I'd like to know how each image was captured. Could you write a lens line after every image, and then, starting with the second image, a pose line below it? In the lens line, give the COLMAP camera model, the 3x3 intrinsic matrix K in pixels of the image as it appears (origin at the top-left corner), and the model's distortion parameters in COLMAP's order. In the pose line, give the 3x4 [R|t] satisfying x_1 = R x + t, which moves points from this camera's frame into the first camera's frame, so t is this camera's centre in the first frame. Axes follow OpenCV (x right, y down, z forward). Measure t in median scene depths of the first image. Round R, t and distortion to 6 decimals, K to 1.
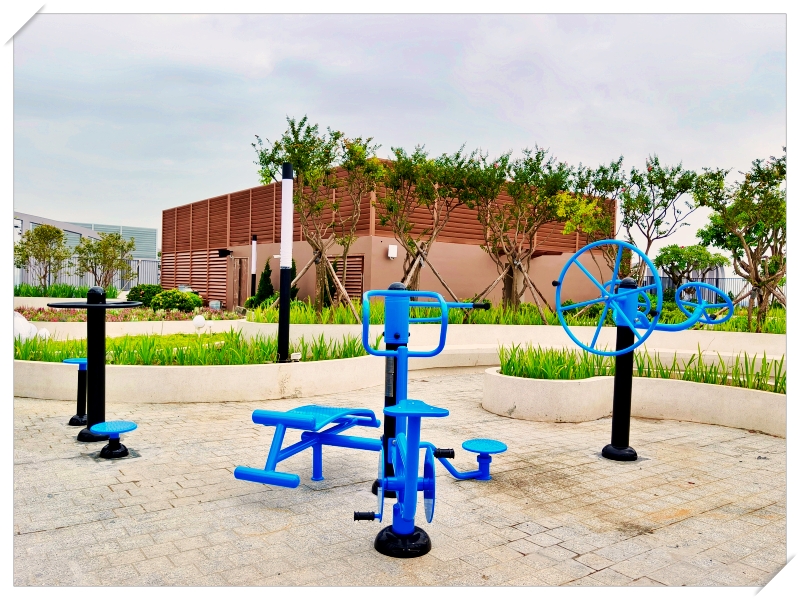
lens RADIAL K [[641.2, 0, 396.5], [0, 641.2, 303.6], [0, 0, 1]] dist [0.000969, -0.001908]
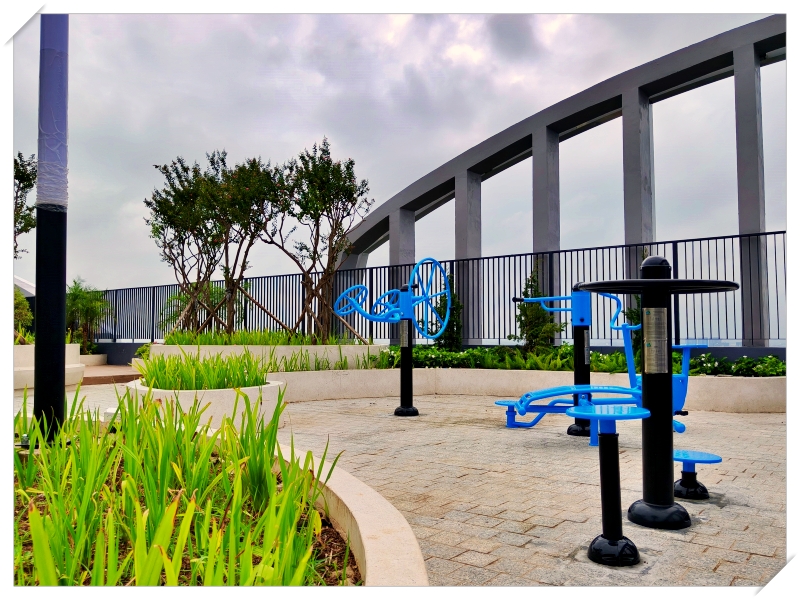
lens RADIAL K [[642.2, 0, 400.0], [0, 642.2, 300.0], [0, 0, 1]] dist [0.005691, -0.005471]
pose [[-0.282288, 0.024016, 0.959029, -0.943165], [0.022920, 0.999570, -0.018285, 0.017641], [-0.959056, 0.016820, -0.282717, 1.357329]]
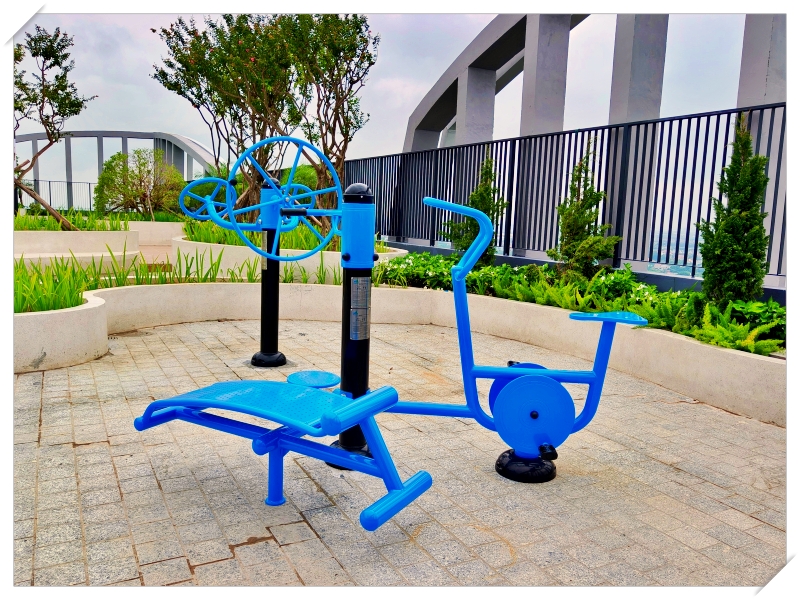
lens RADIAL K [[642.2, 0, 400.0], [0, 642.2, 300.0], [0, 0, 1]] dist [0.005691, -0.005471]
pose [[0.137232, -0.159266, 0.977651, -0.553842], [-0.000095, 0.986987, 0.160800, -0.014027], [-0.990539, -0.022159, 0.135431, 0.651026]]
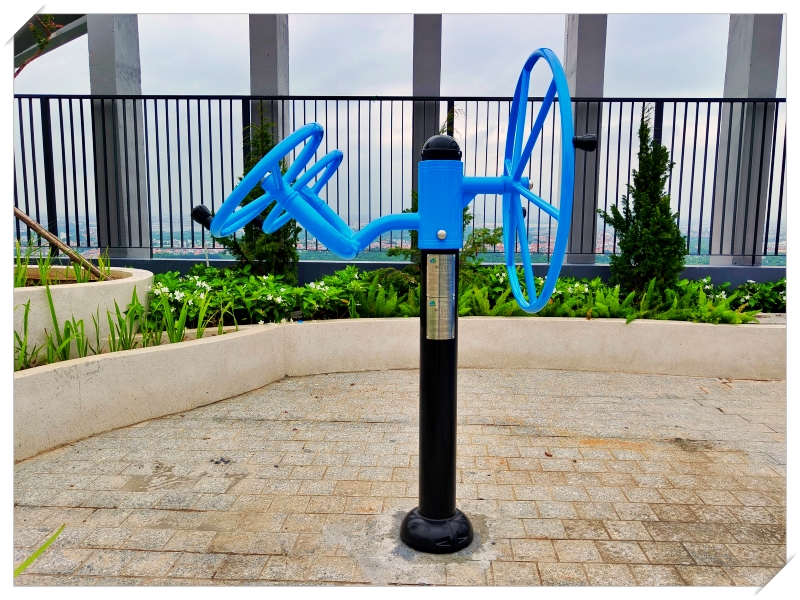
lens RADIAL K [[642.9, 0, 413.4], [0, 642.9, 299.7], [0, 0, 1]] dist [0.005054, -0.002762]
pose [[-0.785687, -0.123413, 0.606189, 0.099984], [-0.016621, 0.983756, 0.178738, -0.008349], [-0.618401, 0.130357, -0.774976, 1.306182]]
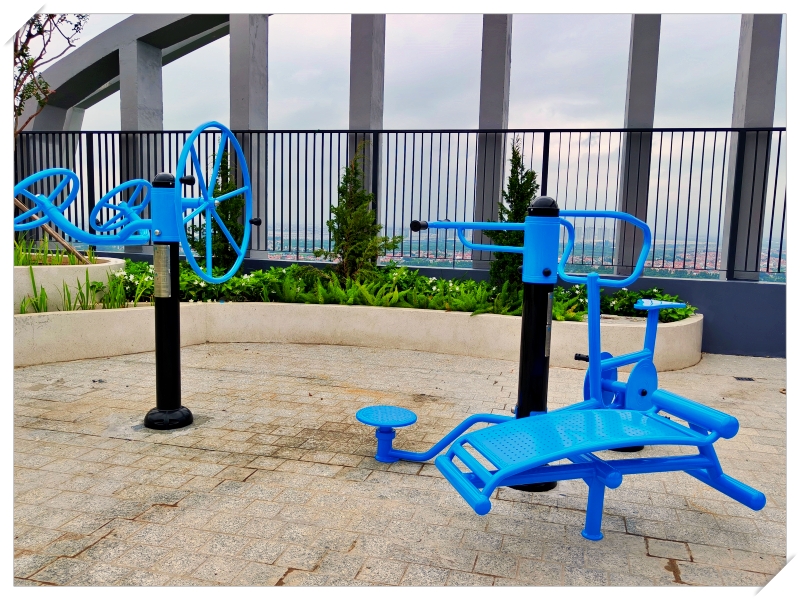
lens RADIAL K [[642.9, 0, 413.4], [0, 642.9, 299.7], [0, 0, 1]] dist [0.005054, -0.002762]
pose [[-0.640378, -0.142935, 0.754643, -0.350451], [-0.026151, 0.986019, 0.164568, -0.025317], [-0.767615, 0.085651, -0.635162, 1.203650]]
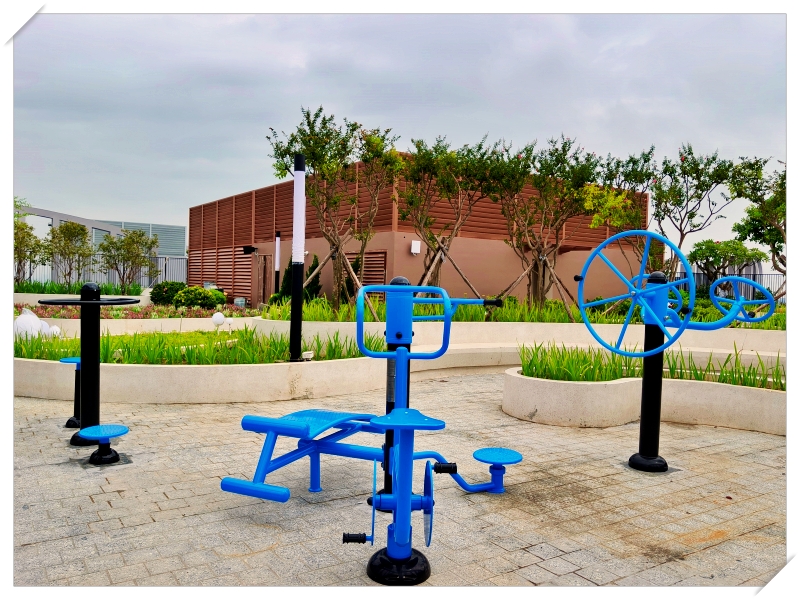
lens RADIAL K [[642.2, 0, 400.0], [0, 642.2, 300.0], [0, 0, 1]] dist [0.005691, -0.005471]
pose [[0.999208, -0.000546, -0.039782, 0.029164], [0.000501, 0.999999, -0.001141, 0.000758], [0.039783, 0.001120, 0.999208, 0.065366]]
